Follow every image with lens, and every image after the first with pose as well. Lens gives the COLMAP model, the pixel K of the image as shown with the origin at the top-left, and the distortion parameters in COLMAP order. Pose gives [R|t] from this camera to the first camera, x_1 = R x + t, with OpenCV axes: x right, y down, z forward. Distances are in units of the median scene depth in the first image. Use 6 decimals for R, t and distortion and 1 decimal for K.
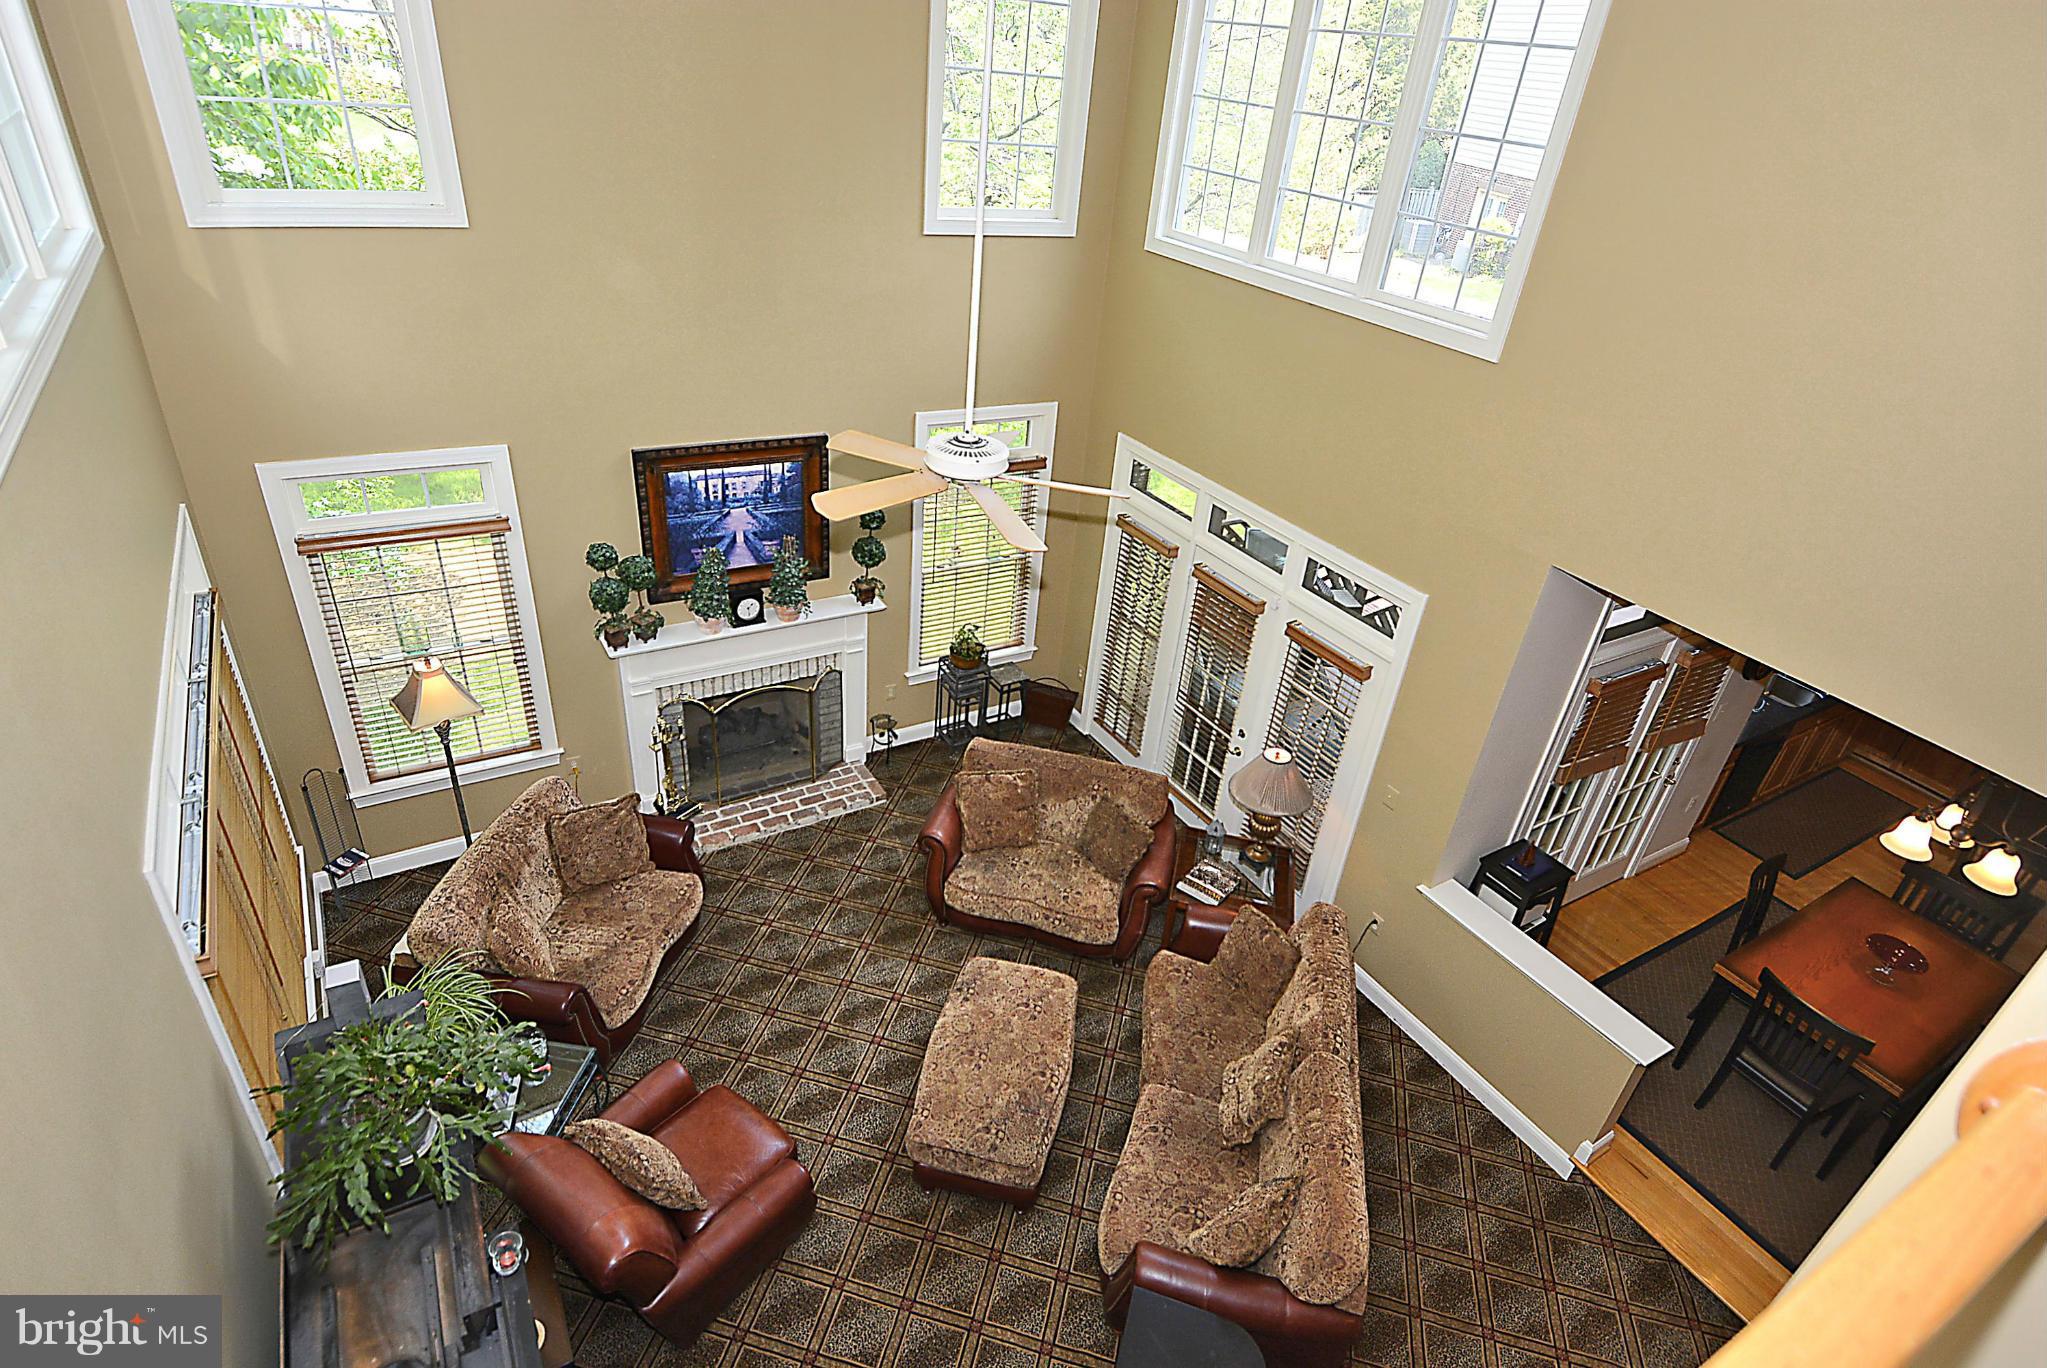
lens RADIAL K [[1073.0, 0, 1023.5], [0, 1073.0, 684.0], [0, 0, 1]] dist [0.027001, 0.000089]
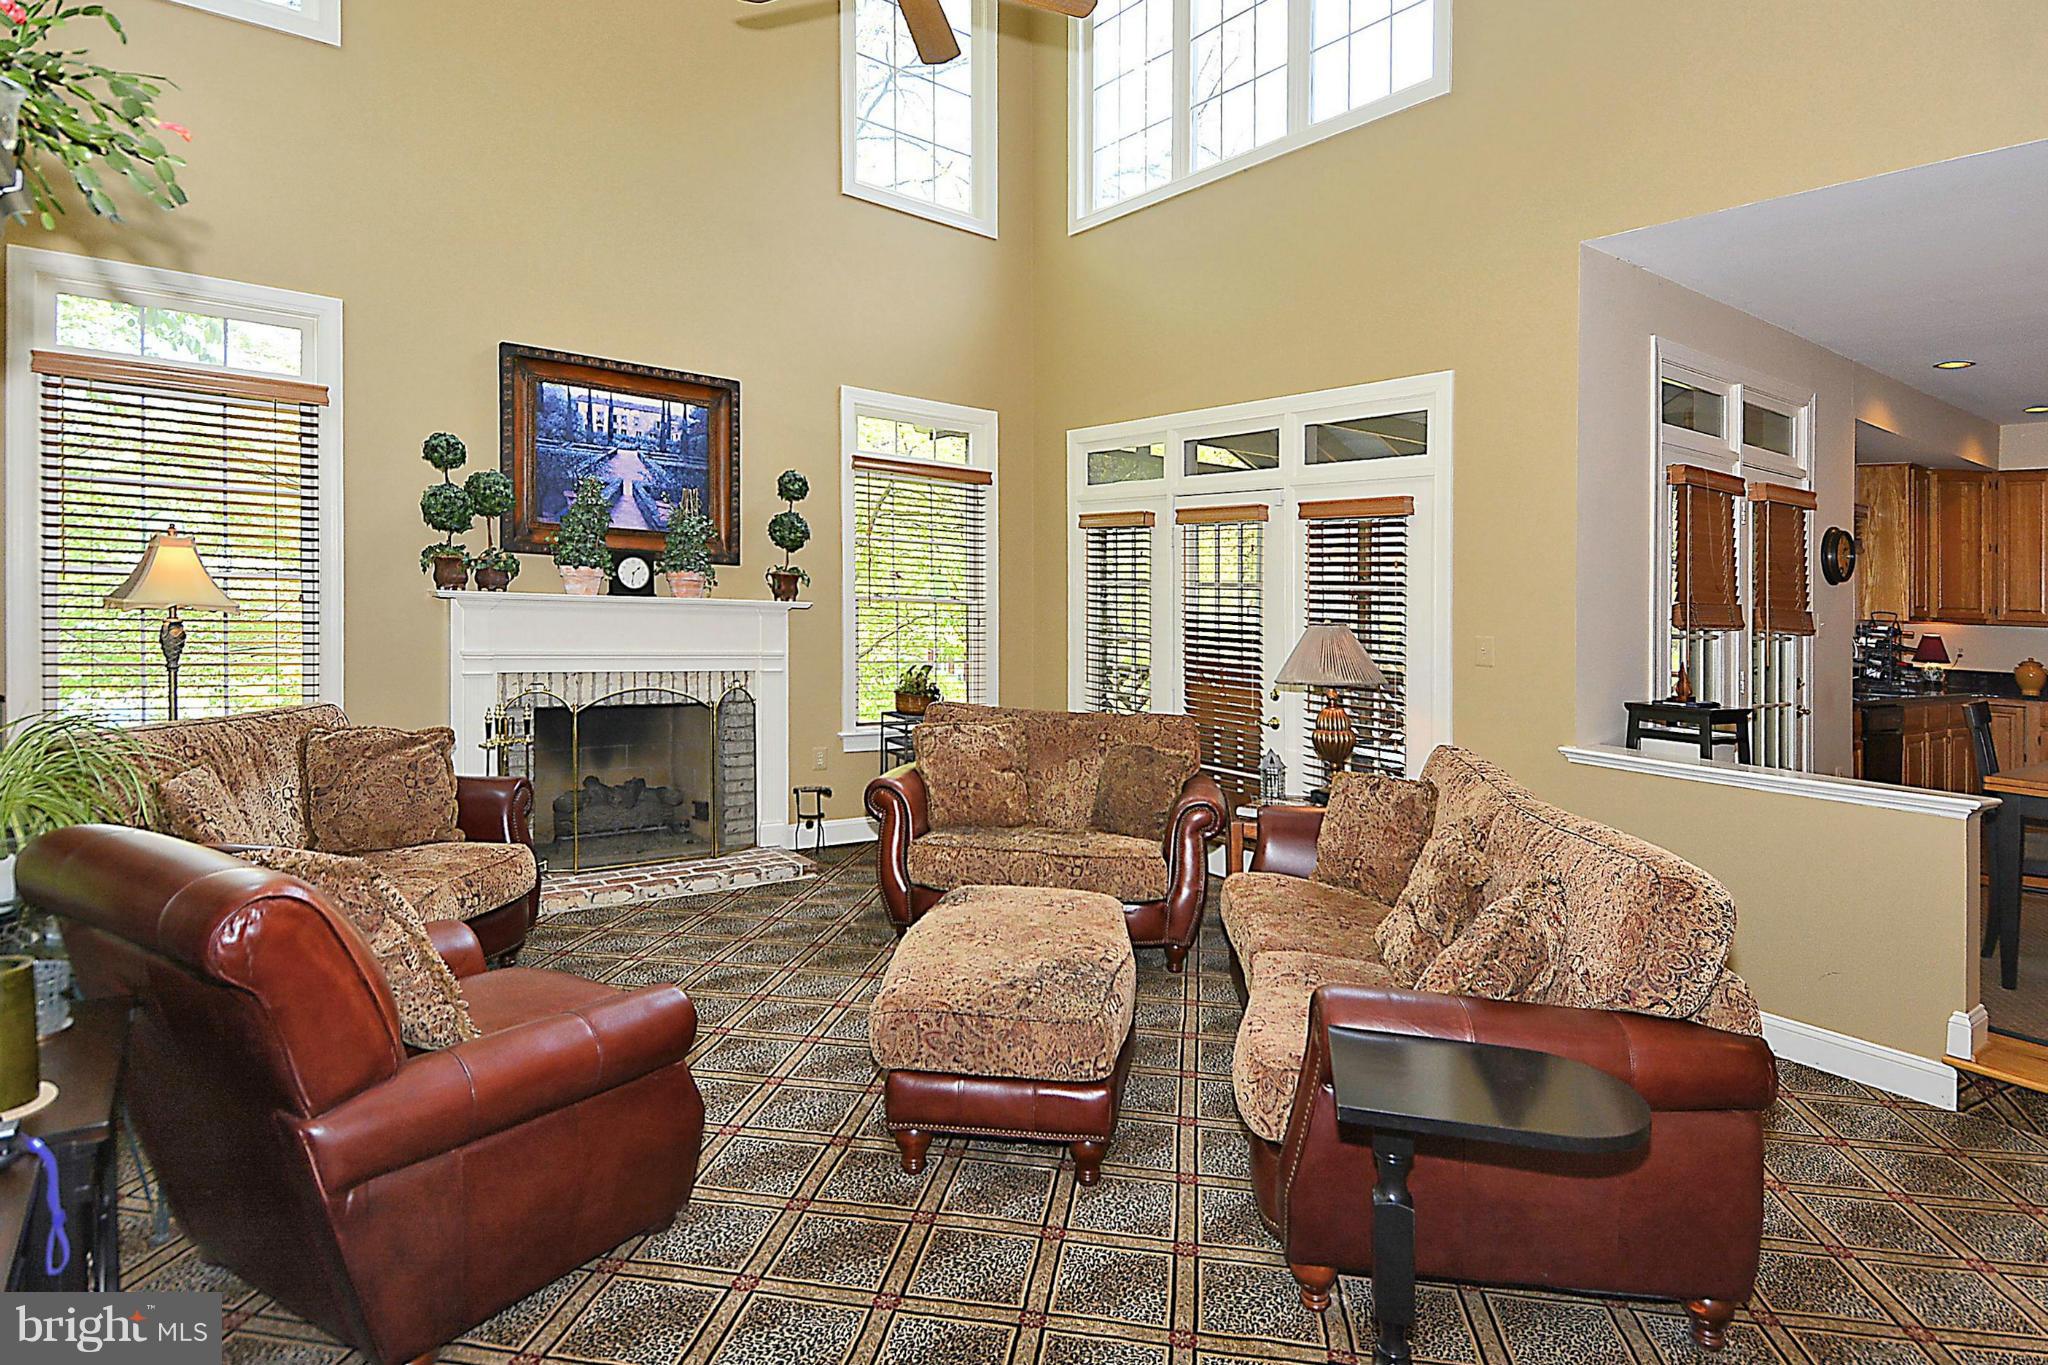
lens RADIAL K [[1138.8, 0, 1058.9], [0, 1138.8, 674.2], [0, 0, 1]] dist [0.027086, -0.001574]
pose [[0.989706, -0.085486, 0.114777, -0.052448], [0.132586, 0.849602, -0.510488, 0.480757], [-0.053876, 0.520451, 0.852190, 0.322049]]
